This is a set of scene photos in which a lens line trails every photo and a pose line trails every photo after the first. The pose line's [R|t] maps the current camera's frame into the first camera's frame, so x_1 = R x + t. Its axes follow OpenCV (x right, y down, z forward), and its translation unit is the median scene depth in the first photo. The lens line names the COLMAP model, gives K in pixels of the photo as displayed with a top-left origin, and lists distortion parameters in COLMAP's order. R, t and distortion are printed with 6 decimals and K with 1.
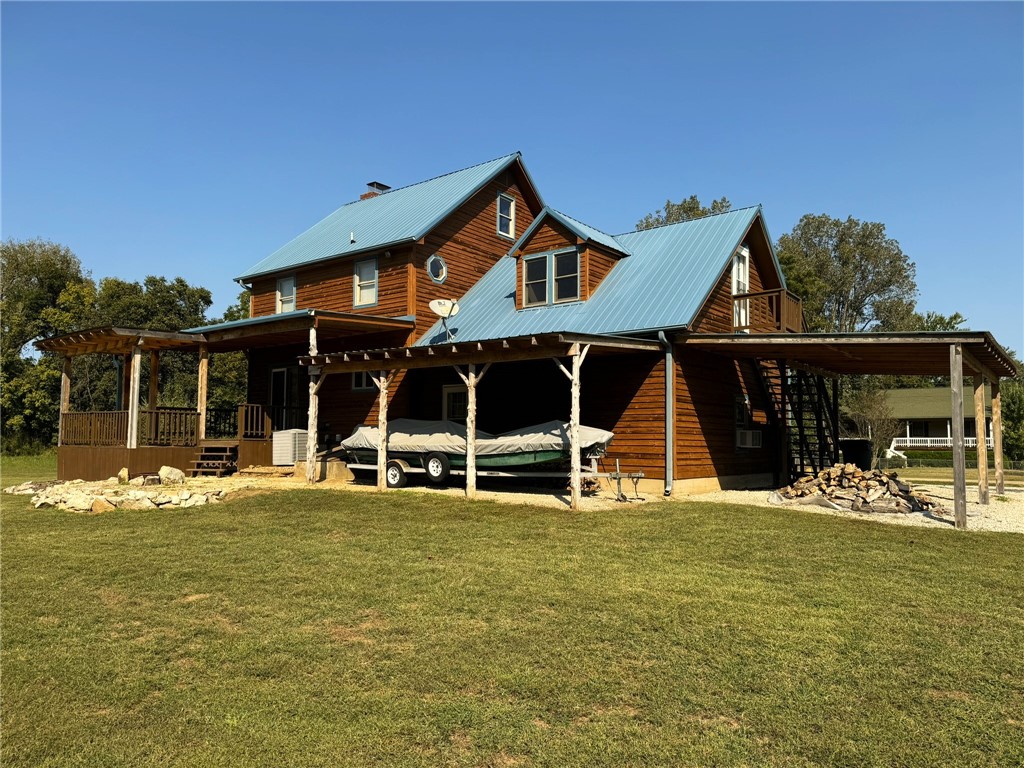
lens RADIAL K [[713.4, 0, 512.0], [0, 713.4, 384.0], [0, 0, 1]] dist [0.067821, -0.094457]
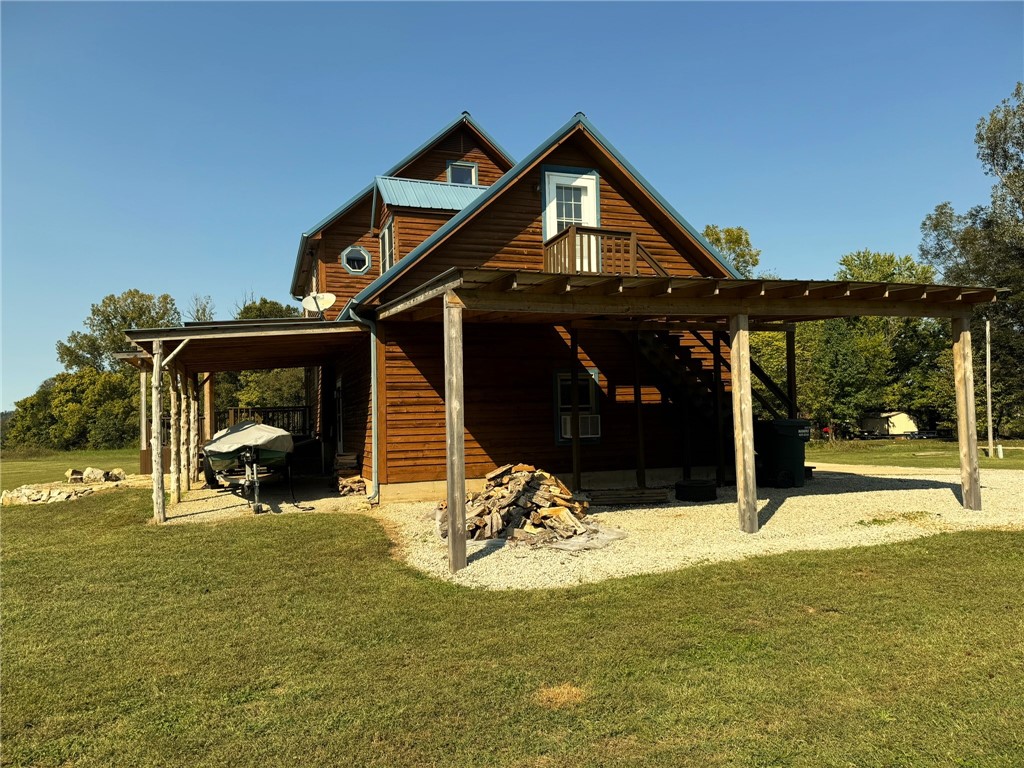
lens RADIAL K [[713.4, 0, 512.0], [0, 713.4, 384.0], [0, 0, 1]] dist [0.067821, -0.094457]
pose [[0.839383, -0.063423, -0.539828, 0.625295], [0.081233, 0.996653, 0.009216, 0.017149], [0.537436, -0.051587, 0.841725, 0.298435]]
